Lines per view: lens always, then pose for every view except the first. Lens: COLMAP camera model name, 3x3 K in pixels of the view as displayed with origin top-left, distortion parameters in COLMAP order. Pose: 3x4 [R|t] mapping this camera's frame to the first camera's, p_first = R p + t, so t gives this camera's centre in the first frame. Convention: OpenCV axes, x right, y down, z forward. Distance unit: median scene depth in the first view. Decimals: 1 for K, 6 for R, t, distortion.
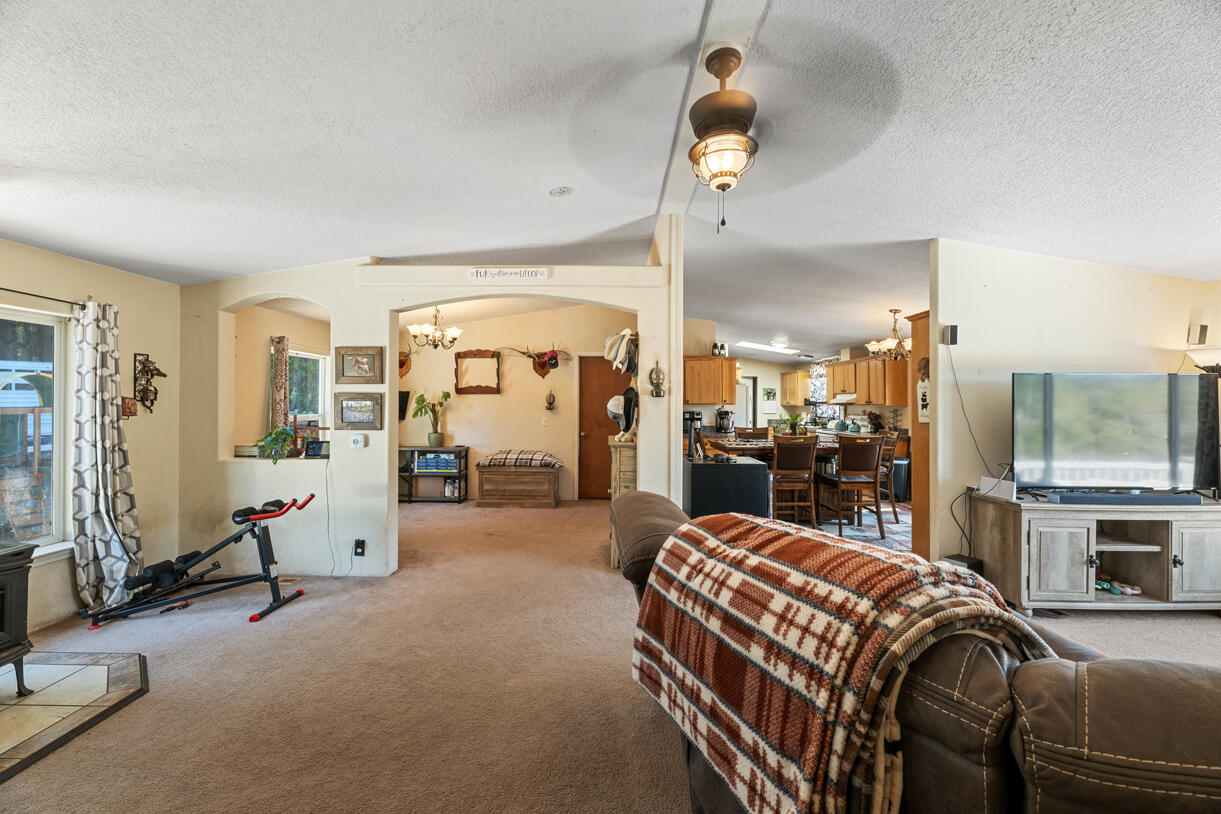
lens RADIAL K [[494.6, 0, 607.7], [0, 494.6, 399.8], [0, 0, 1]] dist [-0.004943, -0.001613]
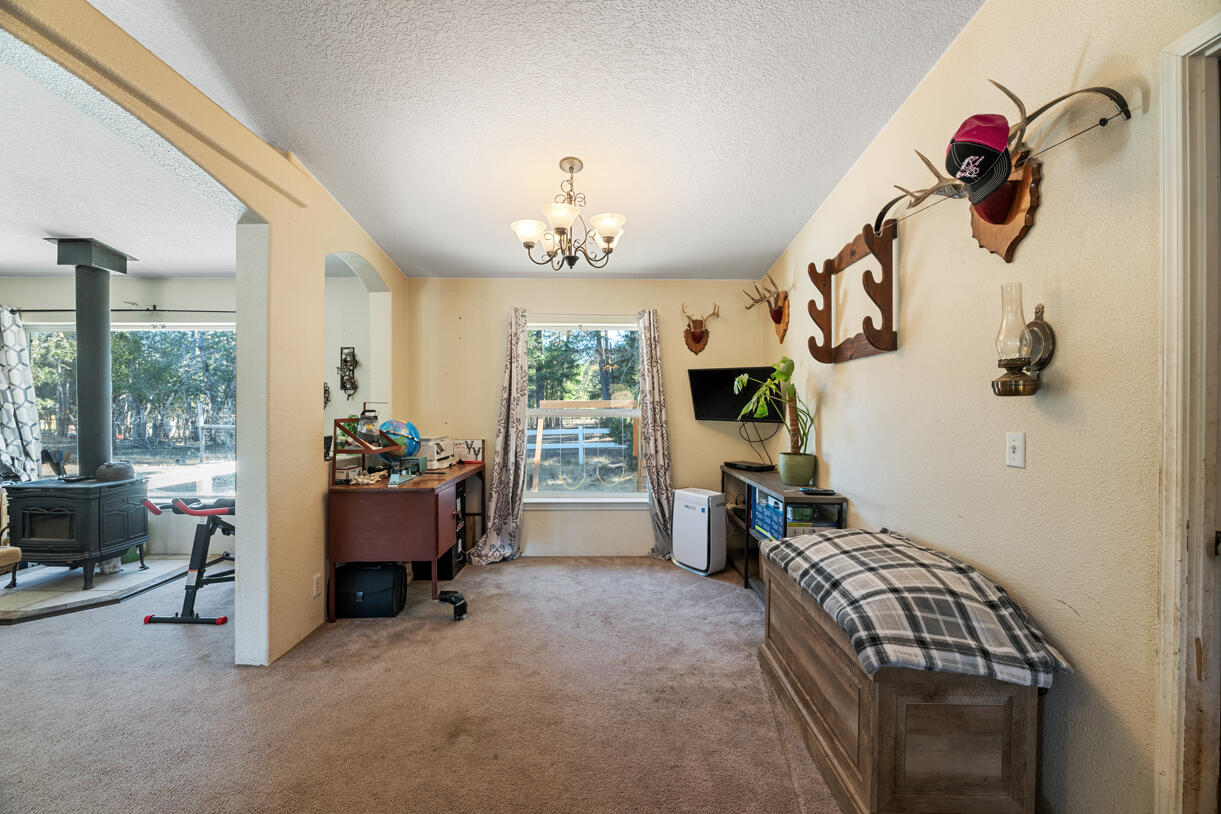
lens RADIAL K [[494.6, 0, 610.2], [0, 494.6, 408.4], [0, 0, 1]] dist [-0.004943, -0.001613]
pose [[0.026832, -0.002322, -0.999637, 0.095621], [0.003730, 0.999991, -0.002222, 0.025601], [0.999633, -0.003669, 0.026840, 0.809456]]
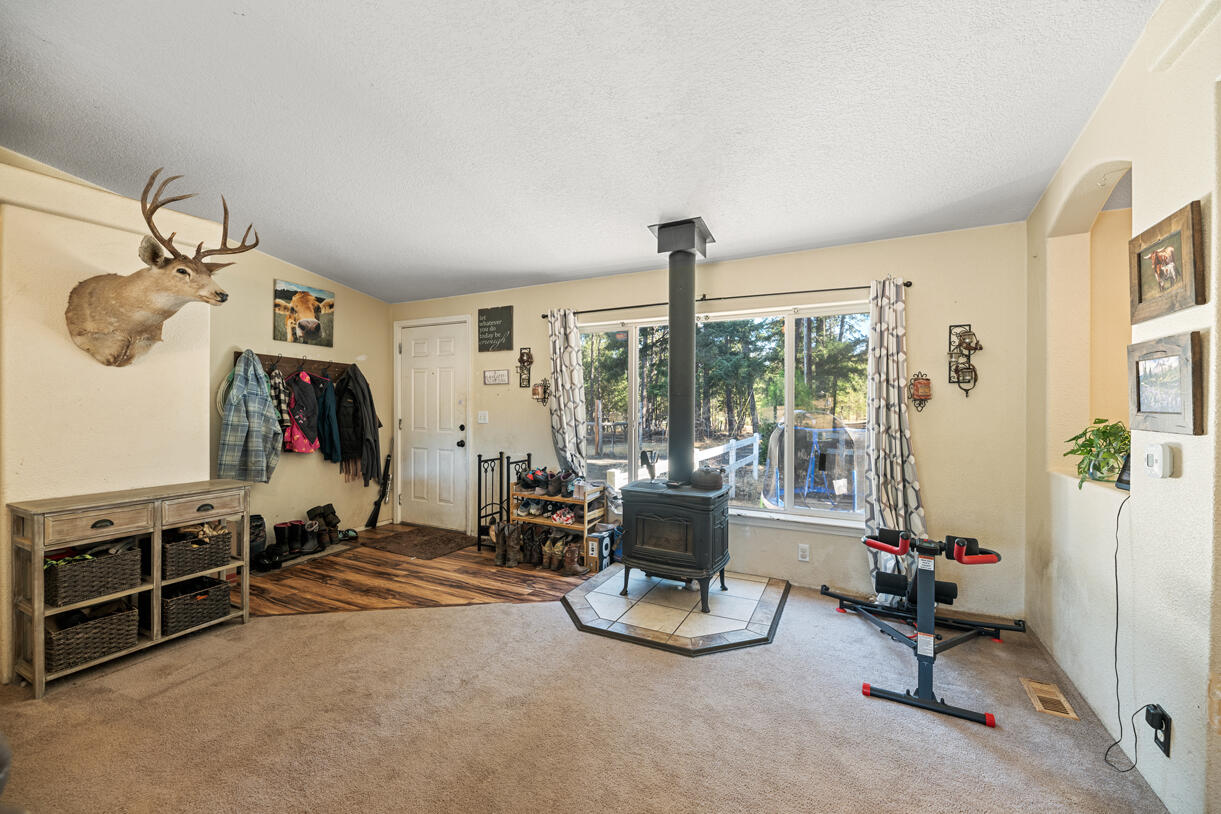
lens RADIAL K [[494.6, 0, 601.0], [0, 494.6, 408.7], [0, 0, 1]] dist [-0.004943, -0.001613]
pose [[-0.451593, 0.000463, -0.892224, 0.027038], [0.001092, 0.999999, -0.000034, 0.023435], [0.892224, -0.000990, -0.451593, 0.433874]]
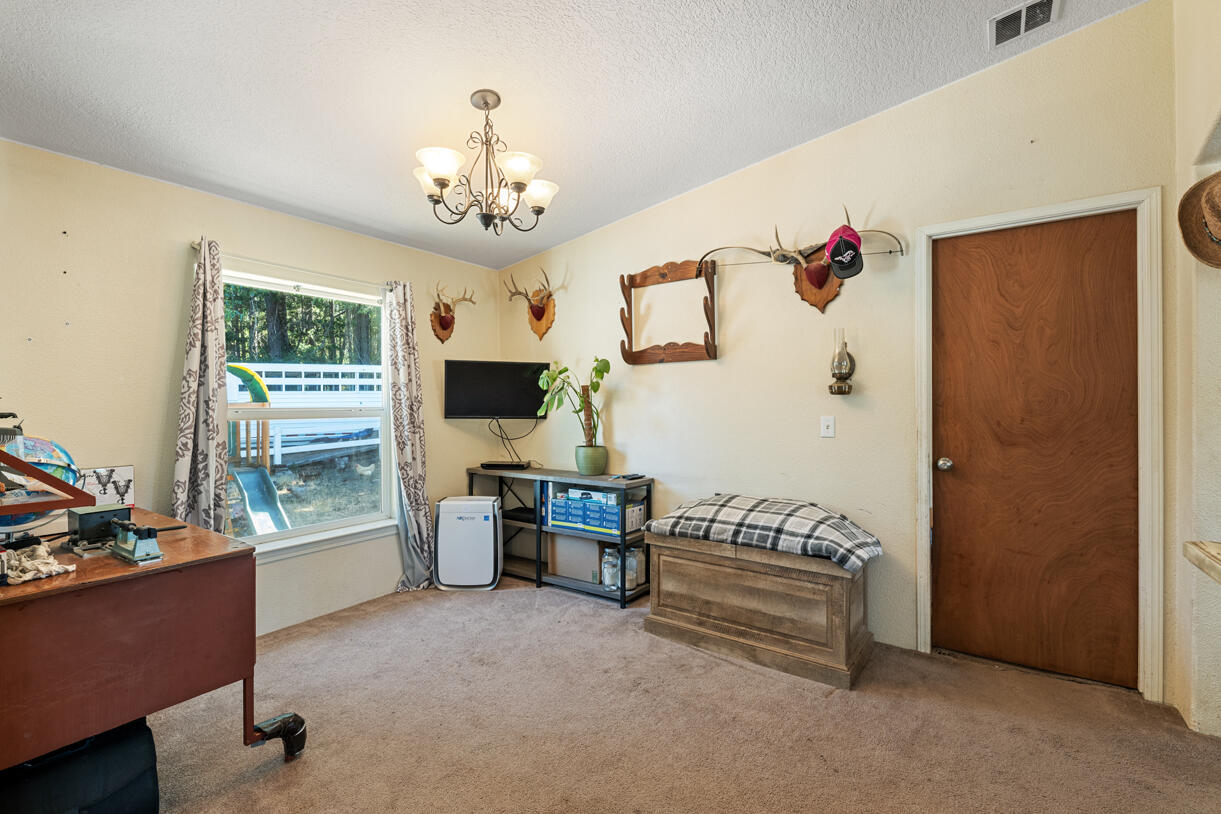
lens RADIAL K [[553.5, 0, 609.8], [0, 553.5, 405.0], [0, 0, 1]] dist [0.003460, -0.000241]
pose [[0.831010, -0.007795, -0.556202, -0.029580], [0.012912, 0.999903, 0.005278, 0.023680], [0.556107, -0.011567, 0.831030, 0.554400]]
